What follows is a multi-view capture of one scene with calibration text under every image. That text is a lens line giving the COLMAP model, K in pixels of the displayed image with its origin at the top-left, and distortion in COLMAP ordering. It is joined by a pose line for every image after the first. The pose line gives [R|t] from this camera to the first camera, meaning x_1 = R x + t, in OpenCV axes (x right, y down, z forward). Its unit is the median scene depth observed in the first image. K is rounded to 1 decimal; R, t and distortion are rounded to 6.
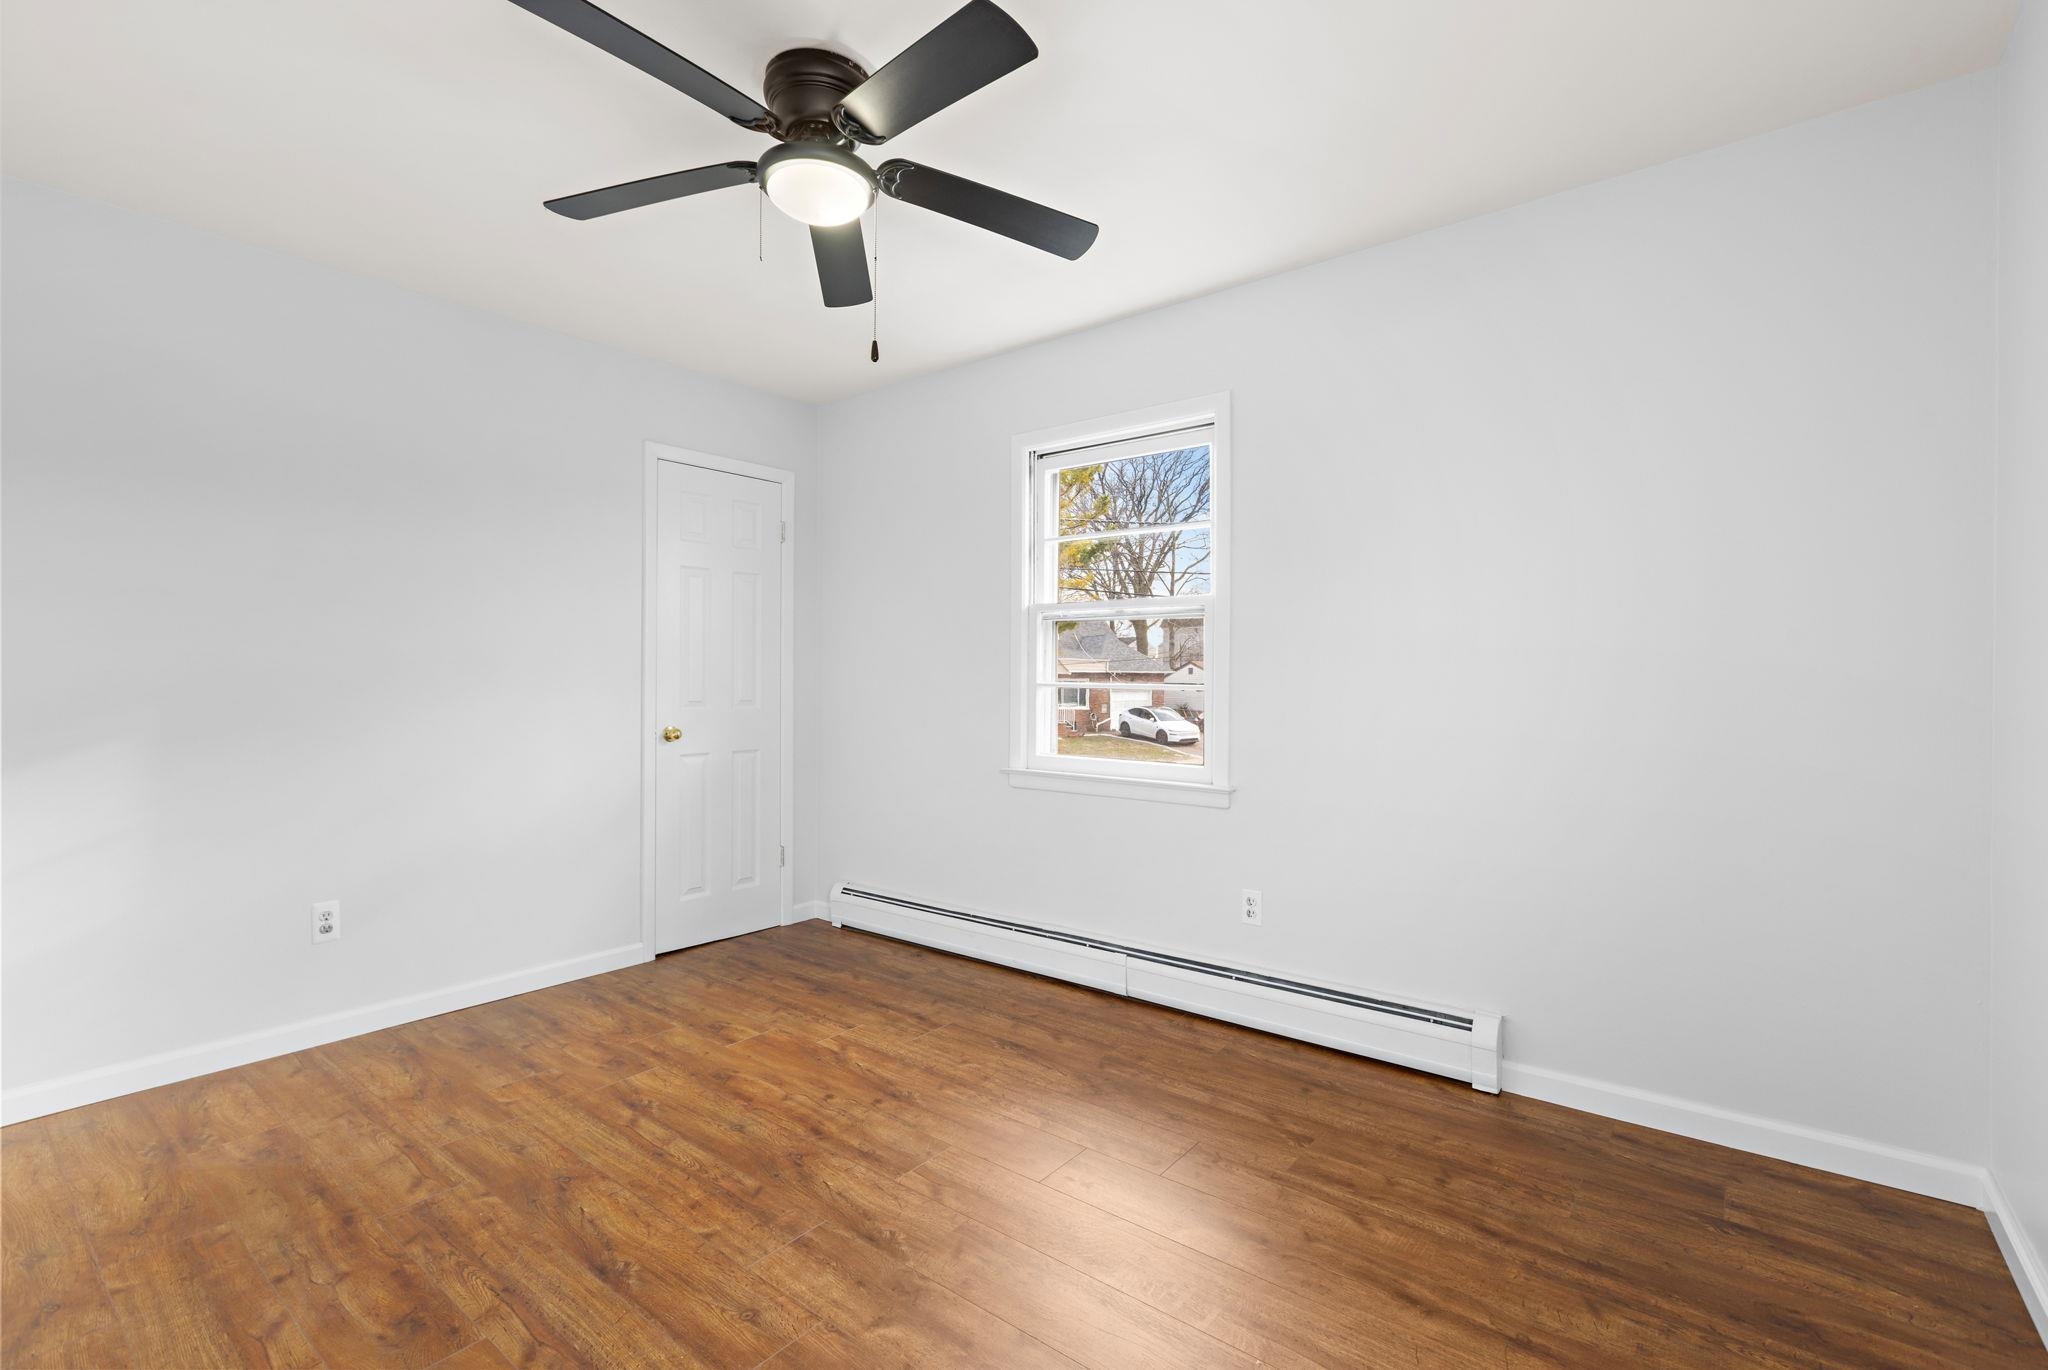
lens RADIAL K [[911.0, 0, 1019.6], [0, 911.0, 668.3], [0, 0, 1]] dist [0.000485, 0.000179]
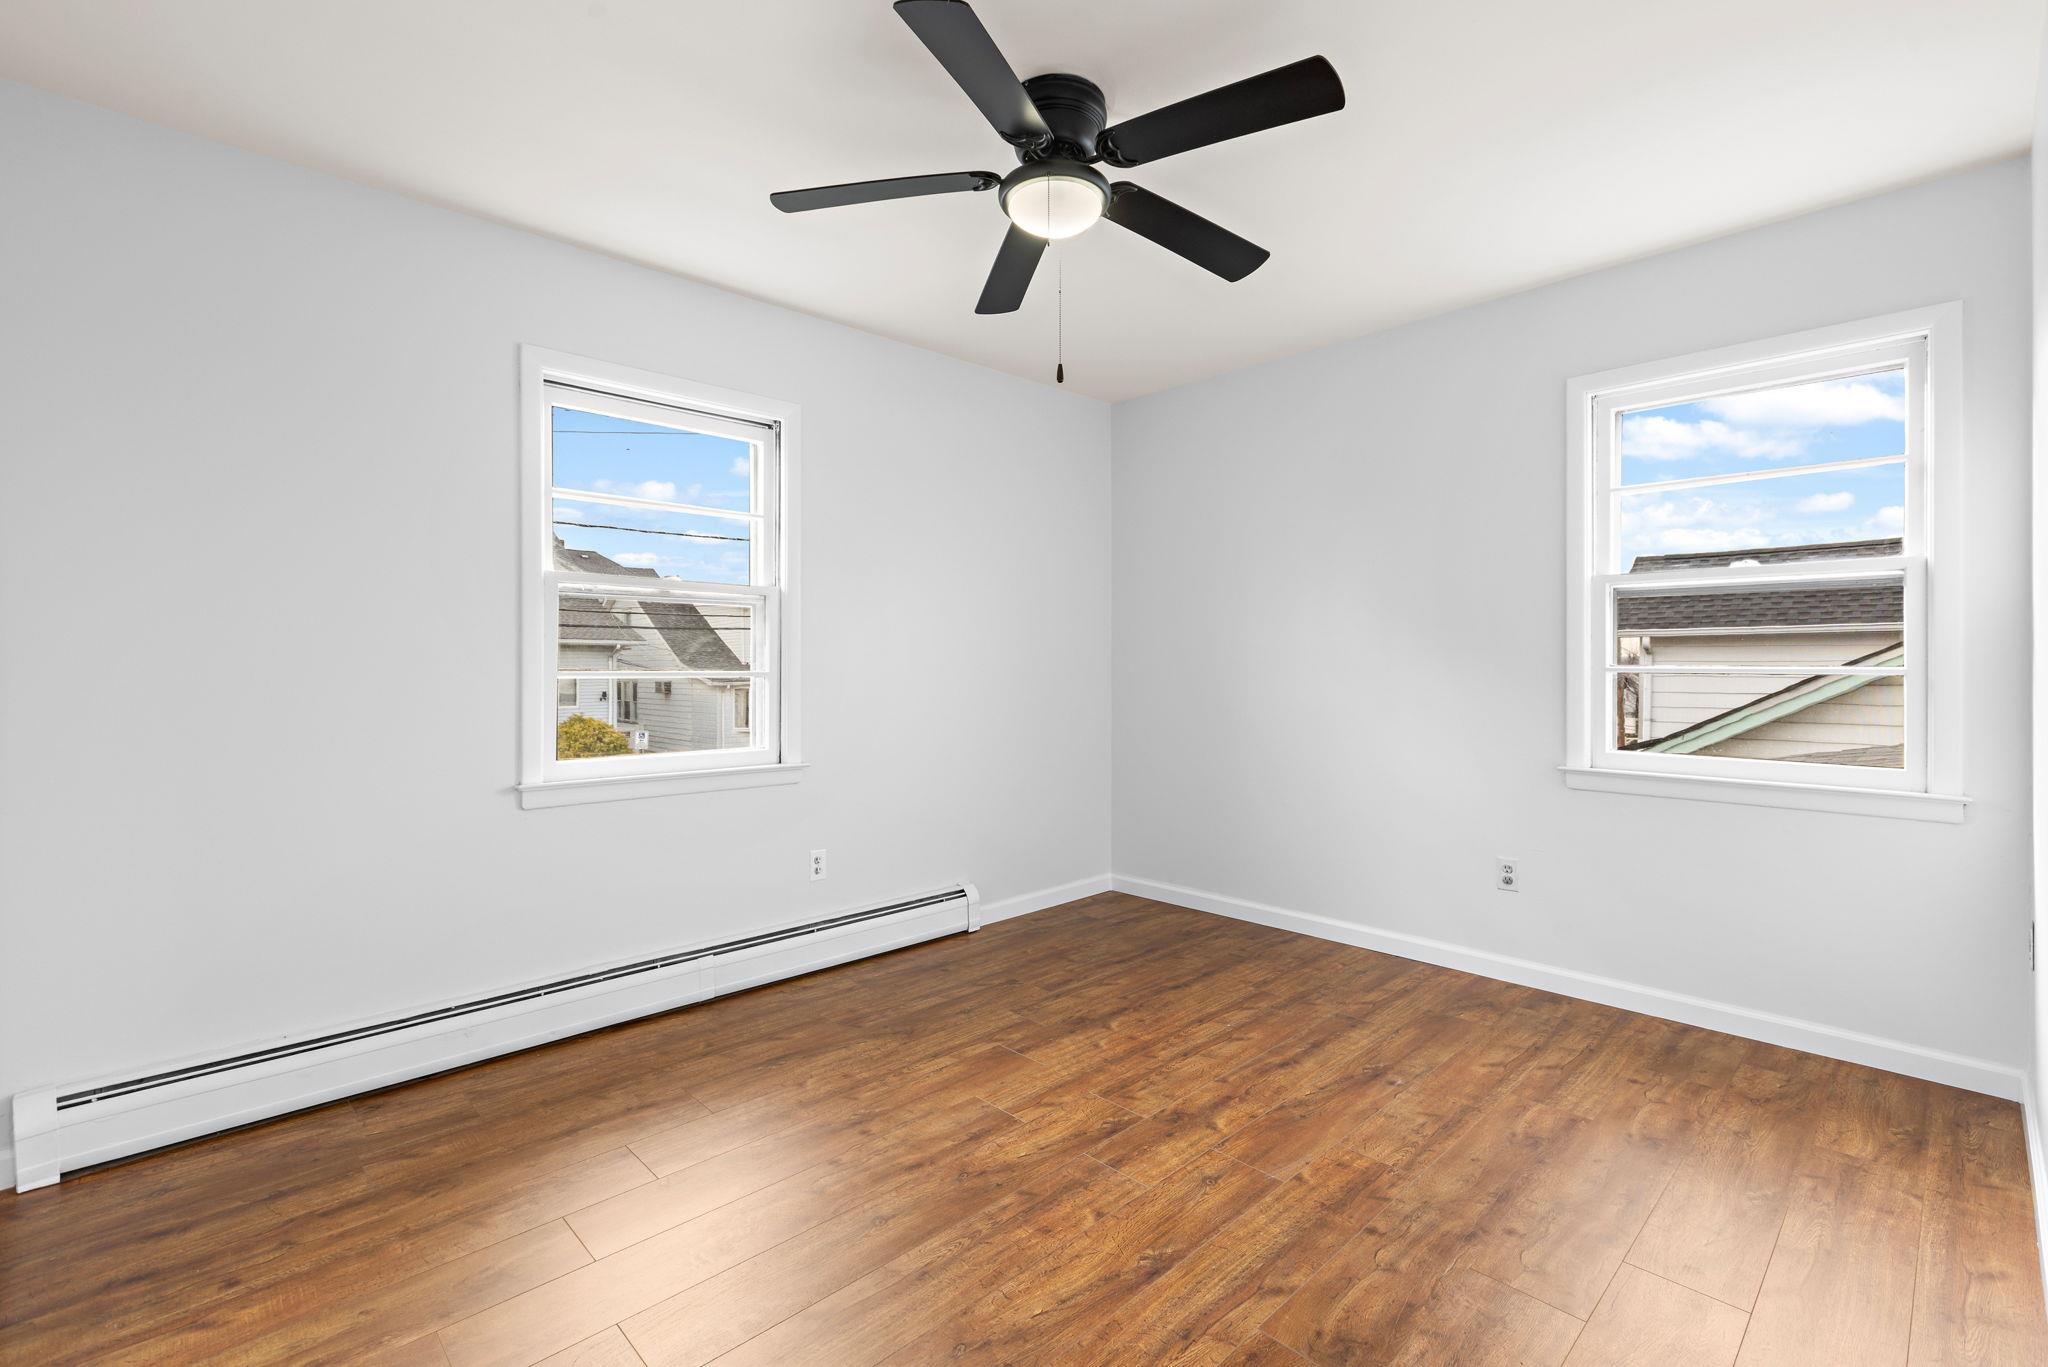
lens RADIAL K [[914.1, 0, 1021.4], [0, 914.1, 663.8], [0, 0, 1]] dist [0.002097, 0.000108]
pose [[0.136828, -0.002725, 0.990591, -1.035854], [-0.008271, 0.999958, 0.003894, 0.003007], [-0.990560, -0.008726, 0.136799, 0.723320]]
